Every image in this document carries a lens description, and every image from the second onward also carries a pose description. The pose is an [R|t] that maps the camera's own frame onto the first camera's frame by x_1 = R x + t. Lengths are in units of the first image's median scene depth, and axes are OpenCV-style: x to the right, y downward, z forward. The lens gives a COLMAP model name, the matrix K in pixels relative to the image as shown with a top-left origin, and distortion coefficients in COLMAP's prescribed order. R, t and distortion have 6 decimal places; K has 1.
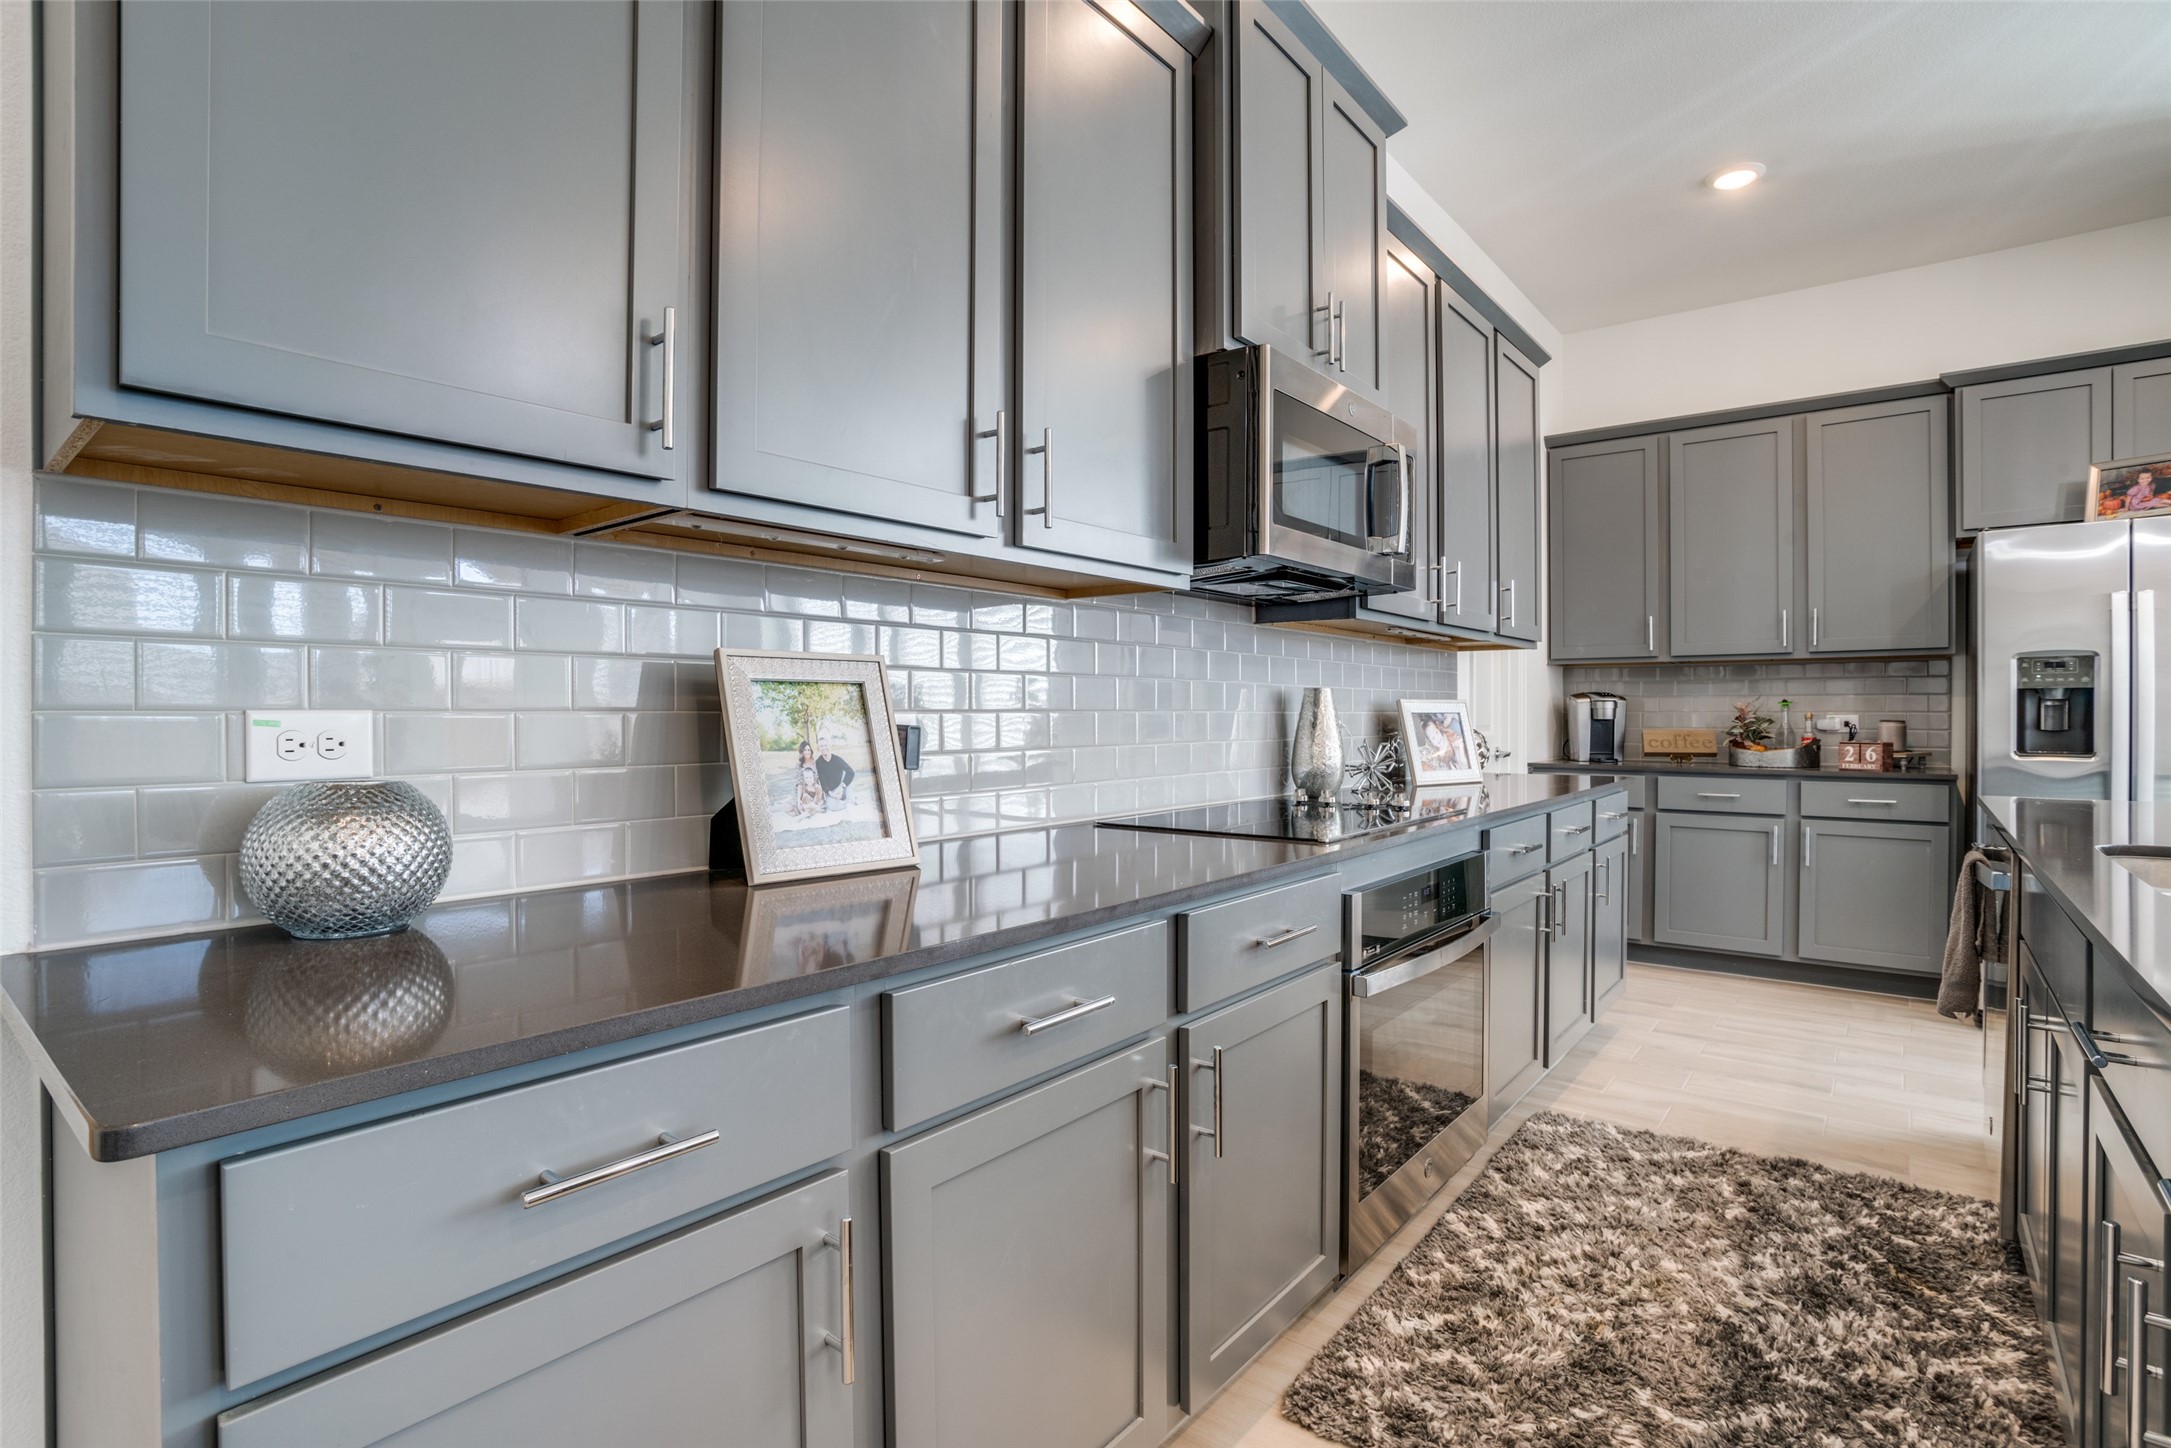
lens RADIAL K [[1058.0, 0, 1095.8], [0, 1058.0, 716.5], [0, 0, 1]] dist [-0.060916, 0.027207]
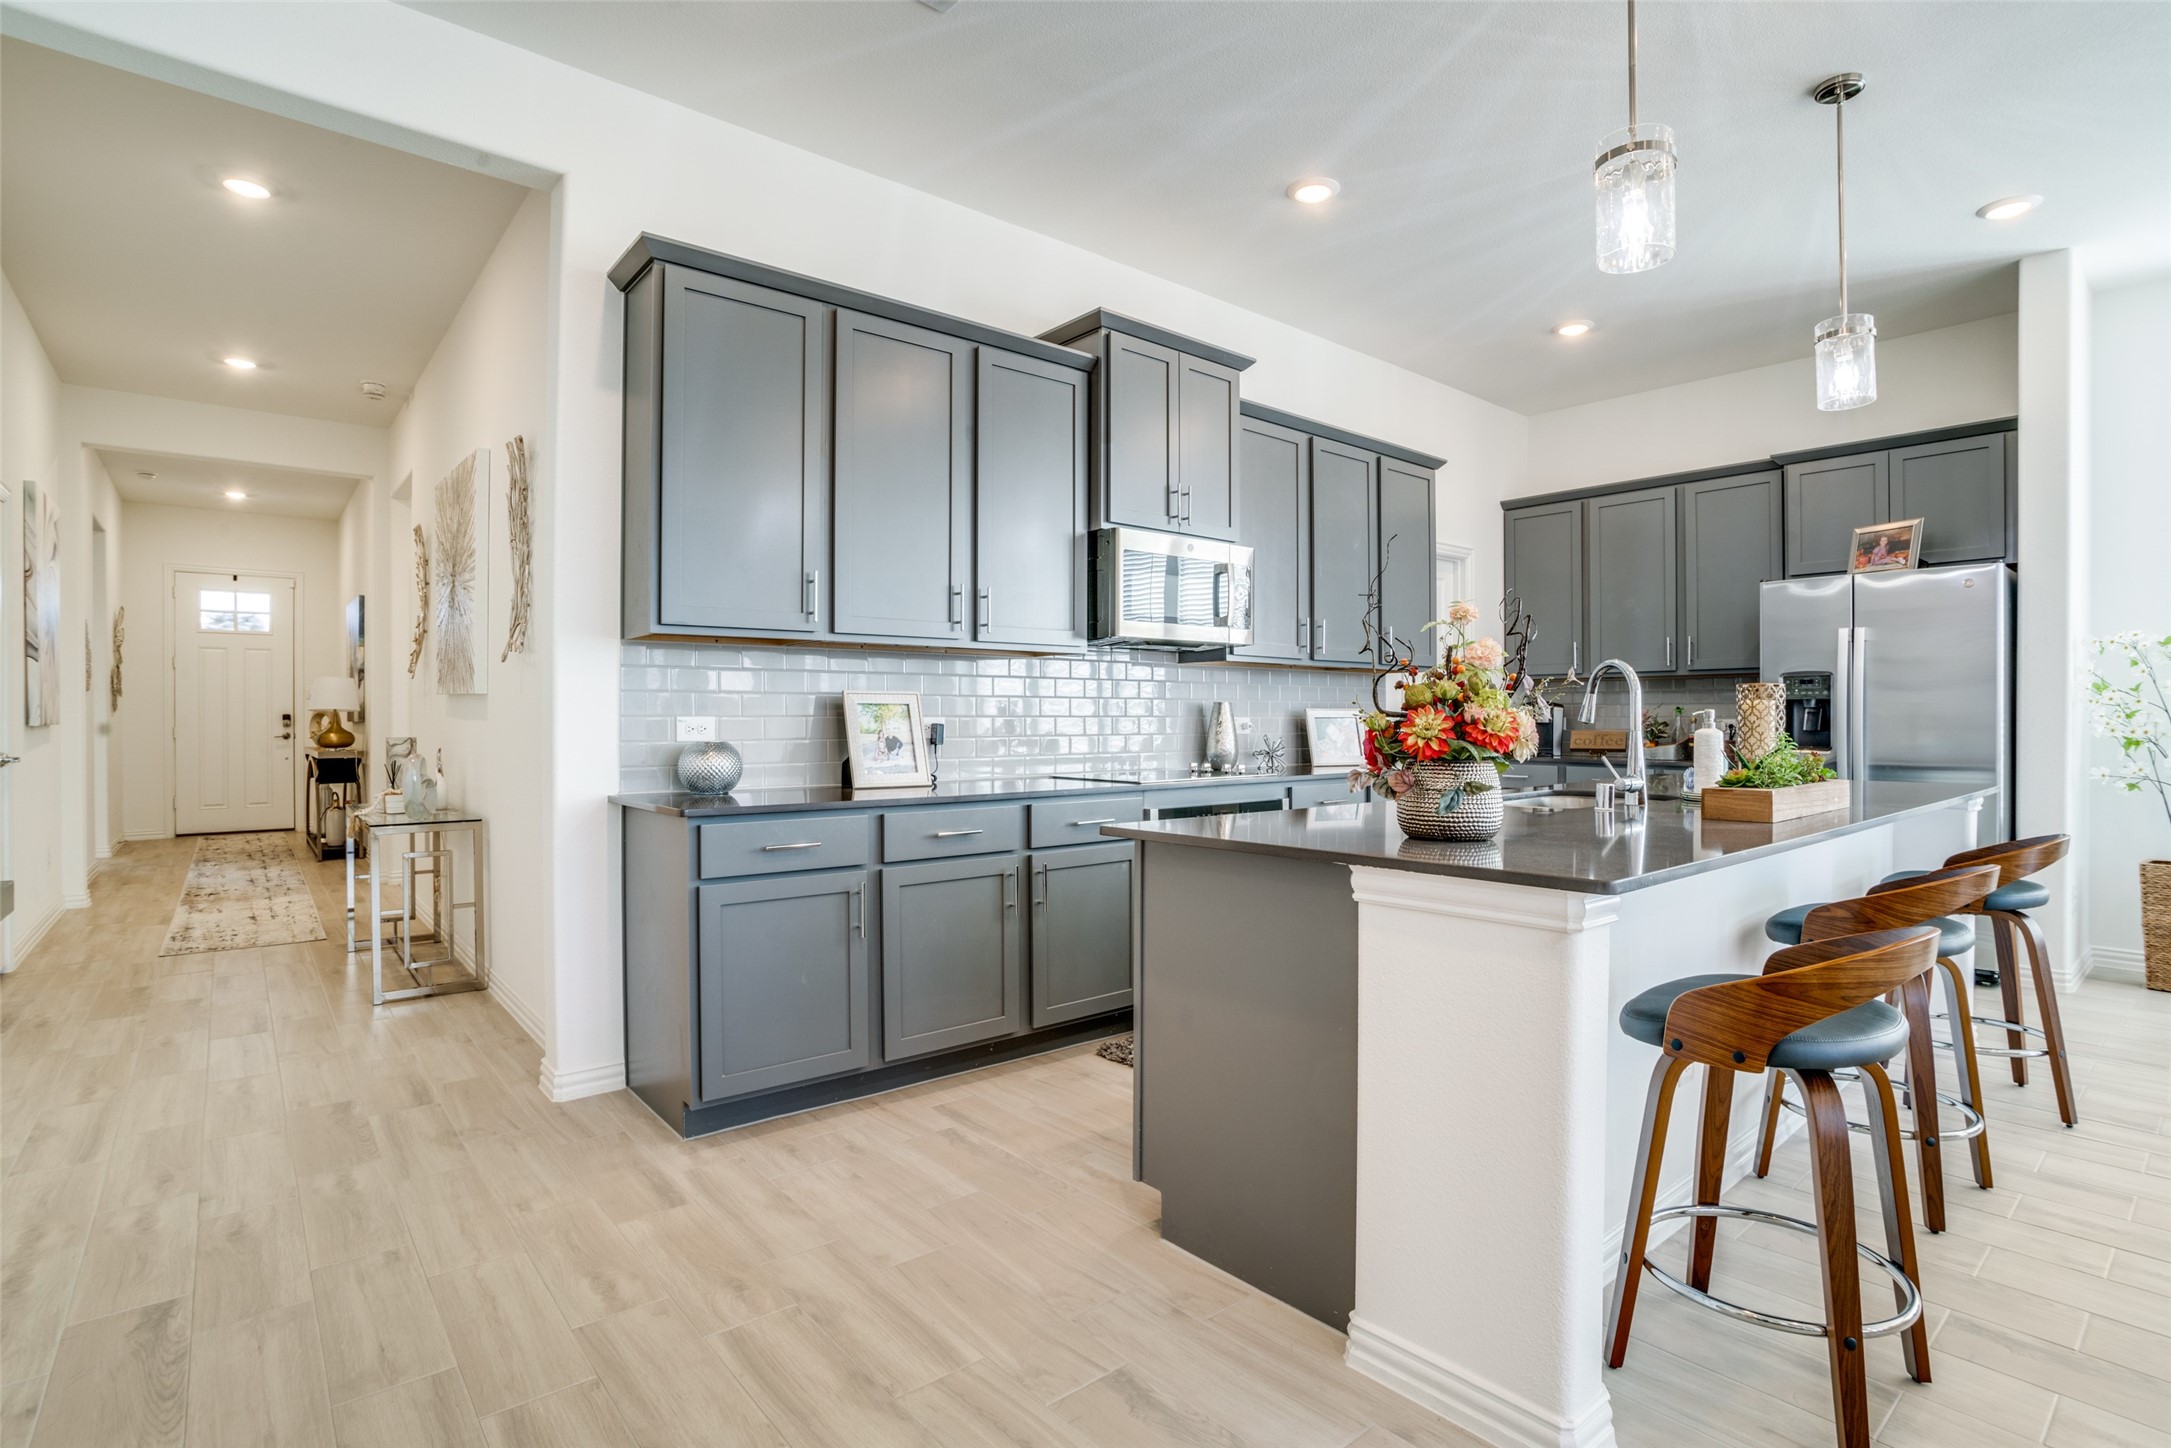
lens RADIAL K [[1065.0, 0, 1085.5], [0, 1065.0, 724.0], [0, 0, 1]] dist [-0.052676, 0.025831]
pose [[0.977773, 0.002310, -0.209653, 0.620851], [-0.001525, 0.999991, 0.003904, 0.001159], [0.209661, -0.003498, 0.977768, -1.126411]]
